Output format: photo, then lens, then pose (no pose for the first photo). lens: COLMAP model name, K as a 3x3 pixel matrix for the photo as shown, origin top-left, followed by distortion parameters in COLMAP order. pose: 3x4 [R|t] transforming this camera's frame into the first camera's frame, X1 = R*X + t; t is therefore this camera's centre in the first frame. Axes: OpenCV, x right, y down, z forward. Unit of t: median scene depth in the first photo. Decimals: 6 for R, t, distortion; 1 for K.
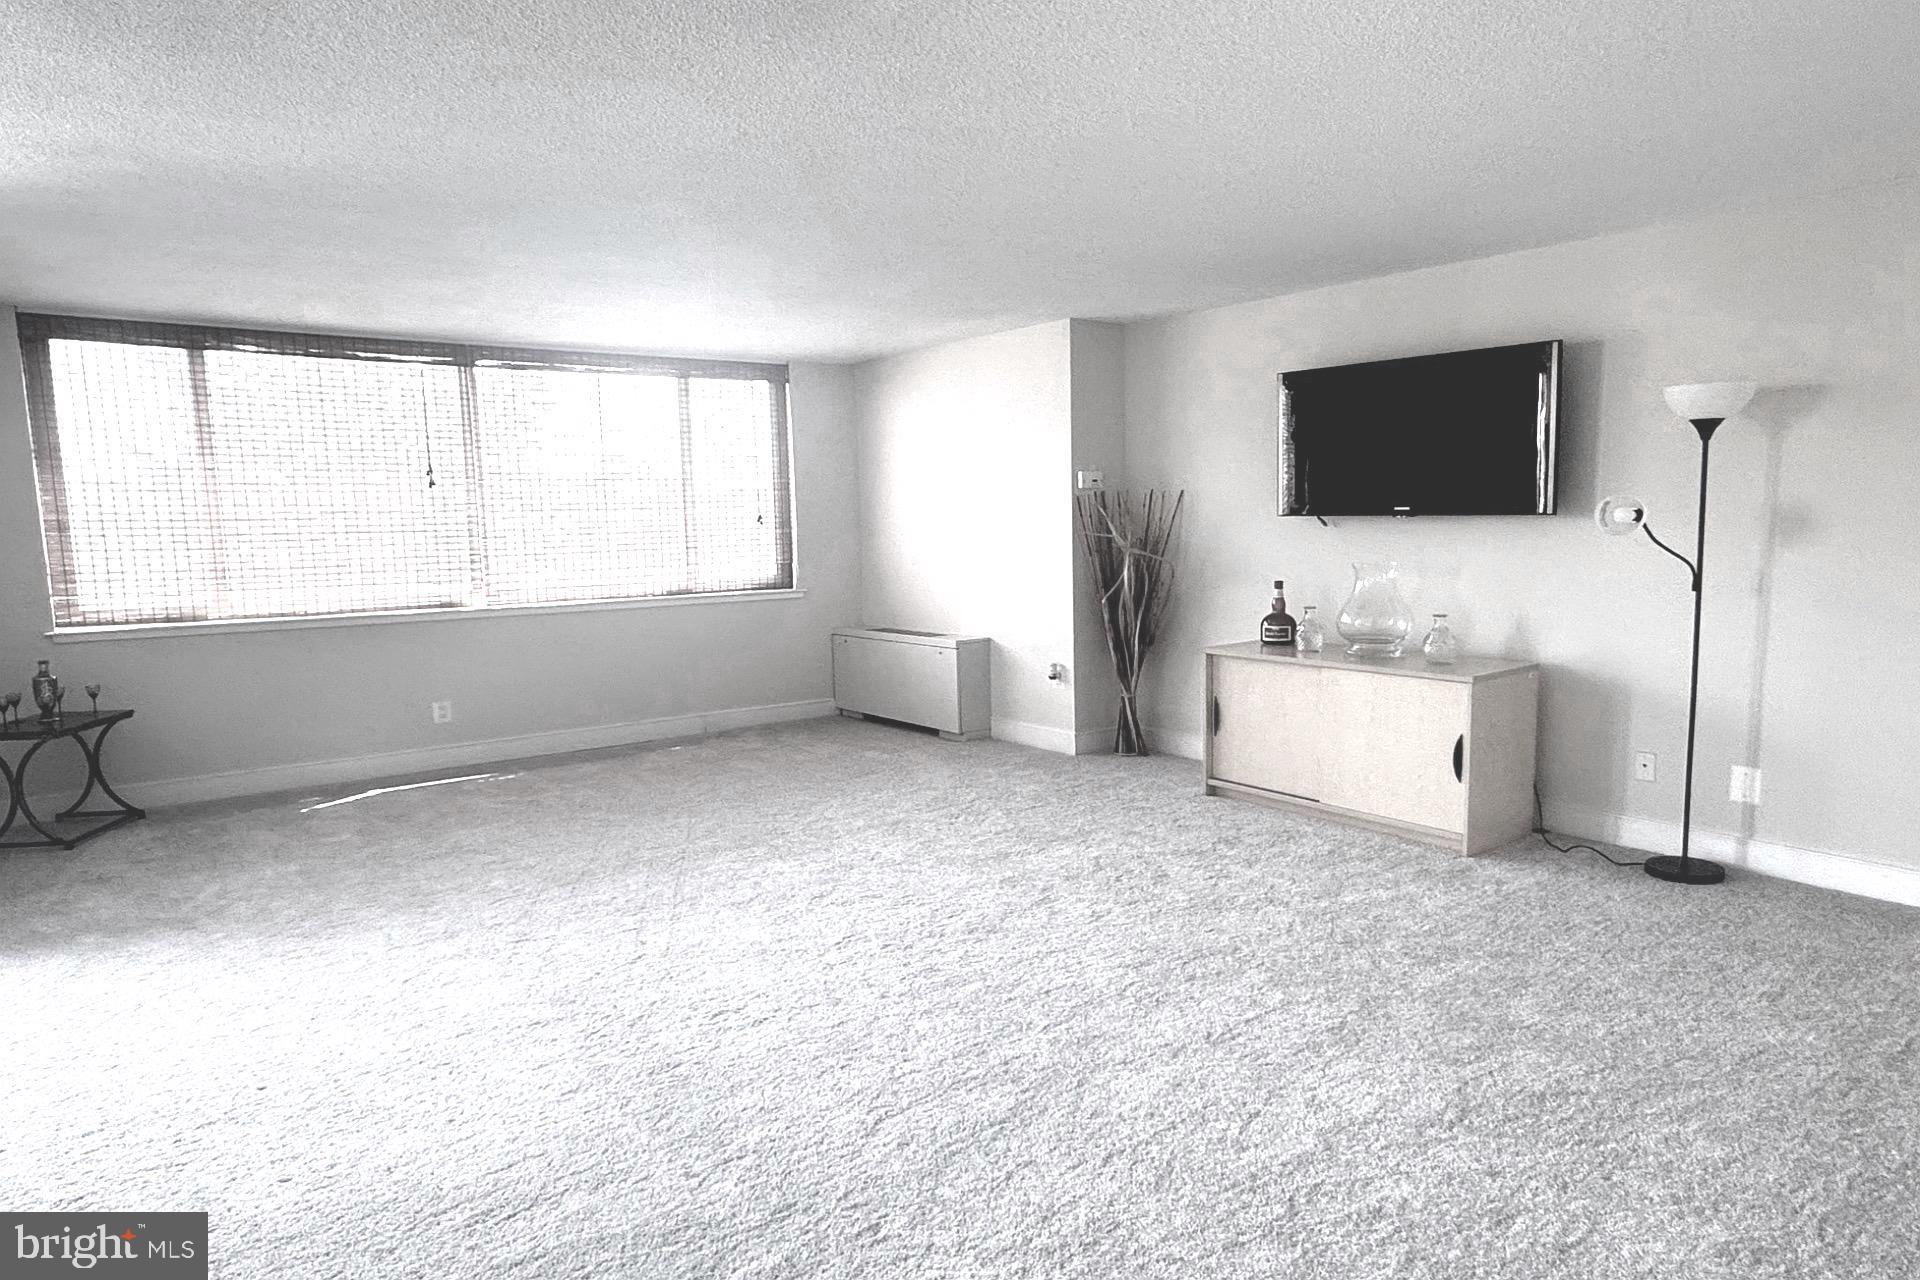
lens RADIAL K [[1179.6, 0, 956.7], [0, 1179.6, 639.9], [0, 0, 1]] dist [-0.002428, 0.001381]
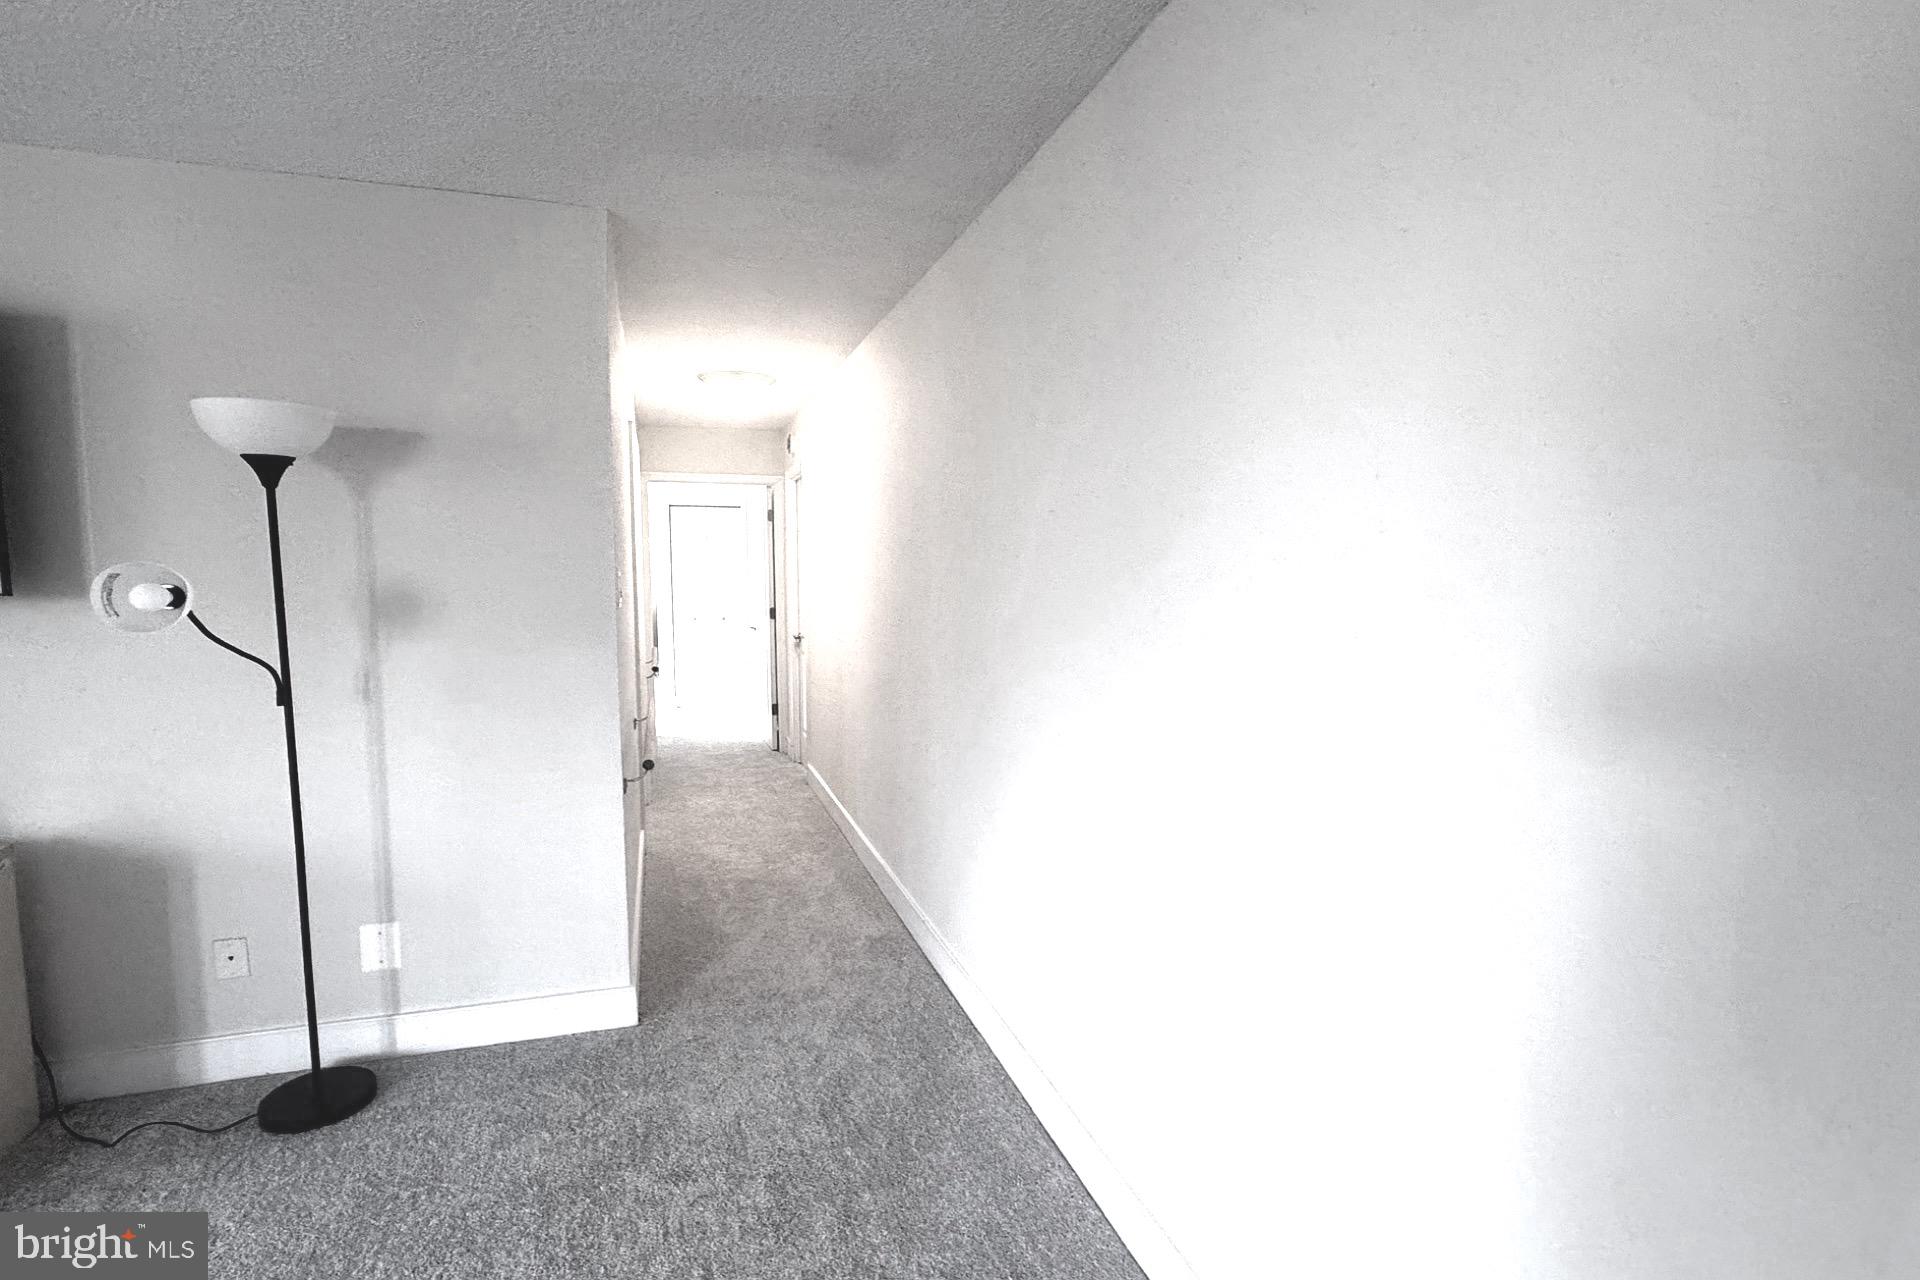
lens RADIAL K [[922.2, 0, 967.9], [0, 922.2, 668.7], [0, 0, 1]] dist [0.001179, 0.000187]
pose [[0.306483, -0.083652, 0.948193, 0.230625], [0.093712, 0.993943, 0.057398, -0.054432], [-0.947252, 0.071265, 0.312466, 0.434232]]
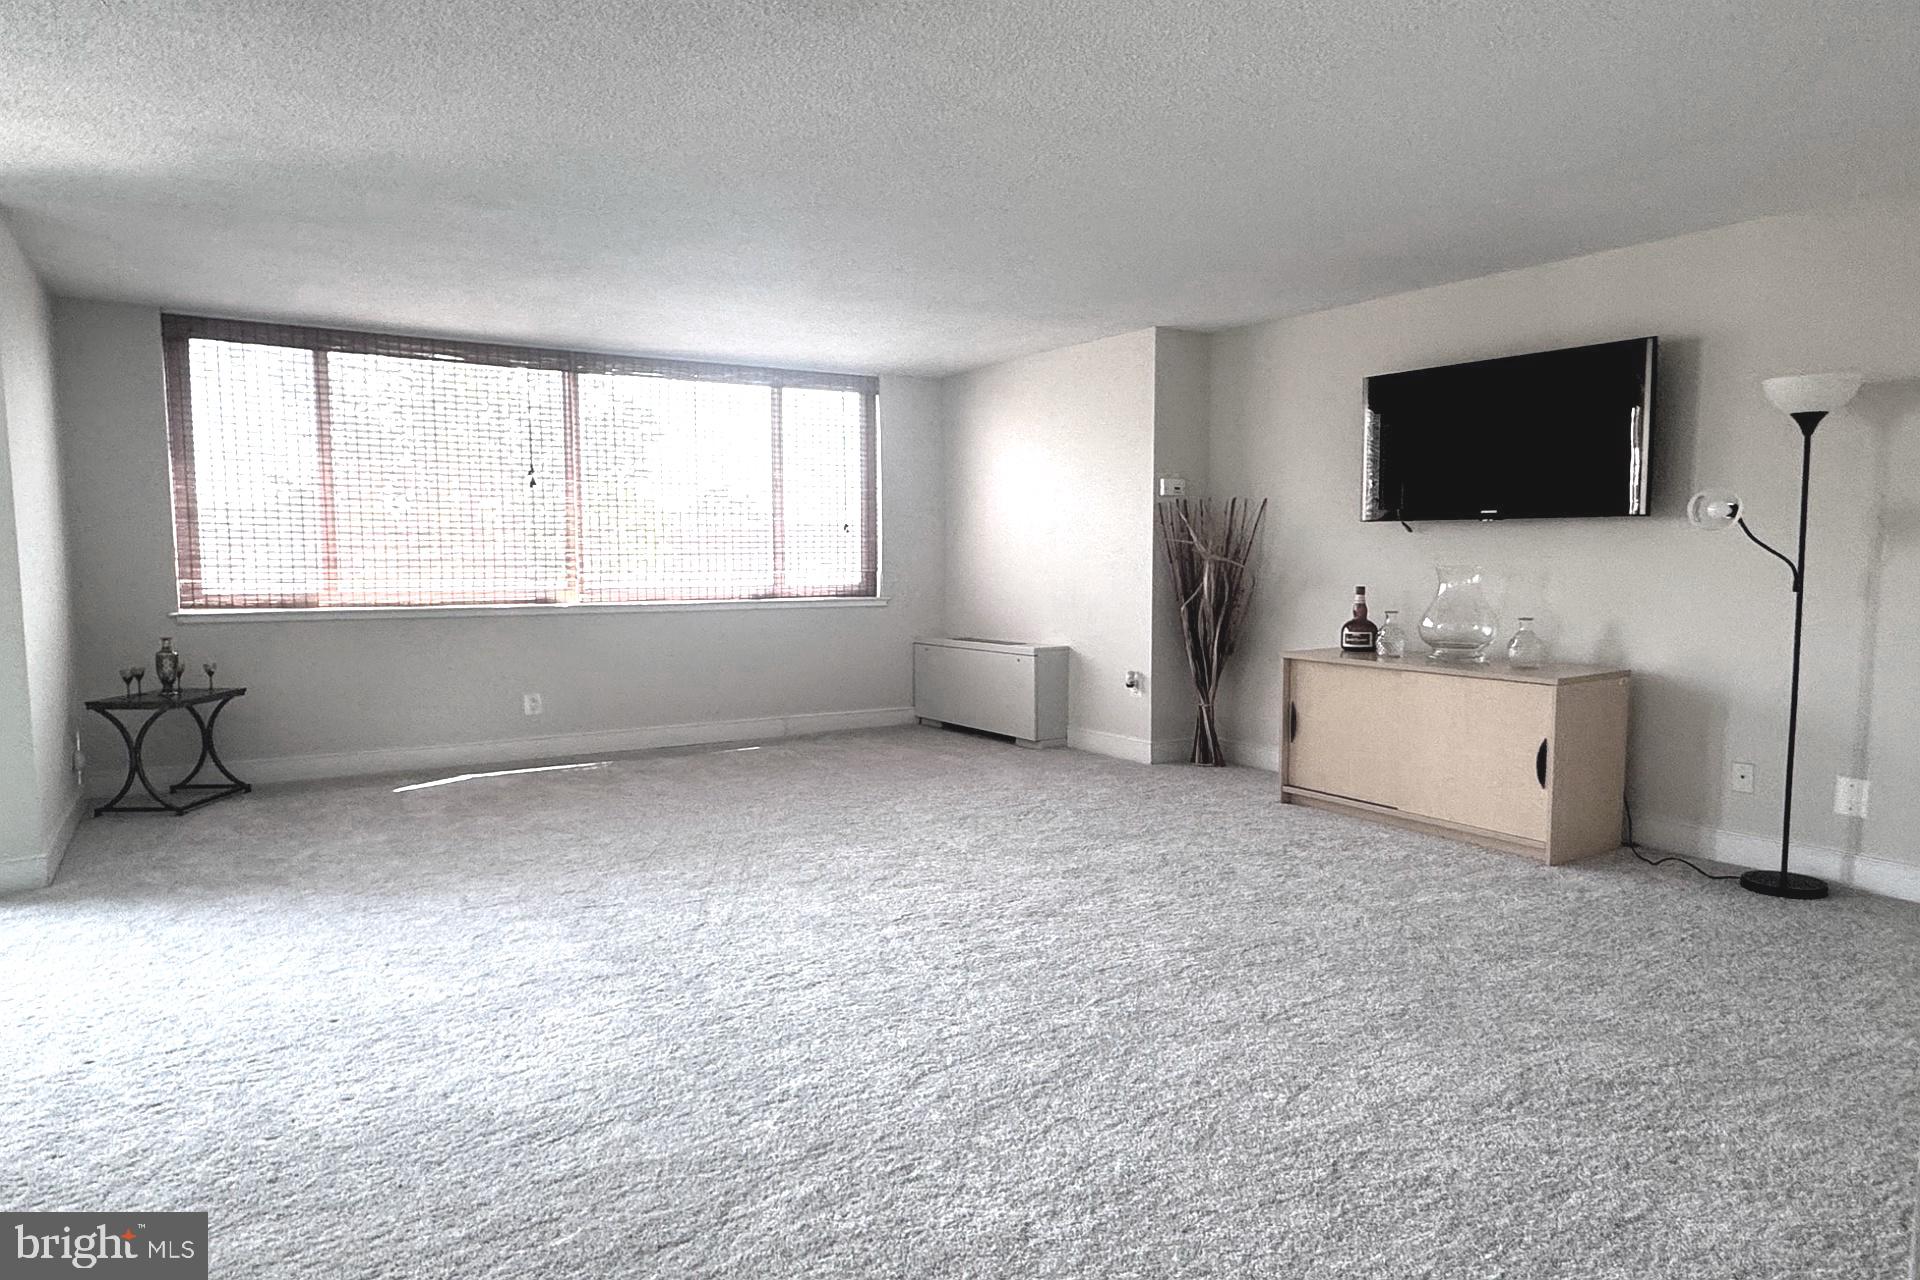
lens RADIAL K [[1185.7, 0, 970.2], [0, 1185.7, 650.9], [0, 0, 1]] dist [-0.001495, 0.000148]
pose [[0.996904, 0.027063, -0.073820, 0.027976], [-0.029858, 0.998868, -0.037037, 0.060545], [0.072734, 0.039127, 0.996584, -0.007646]]
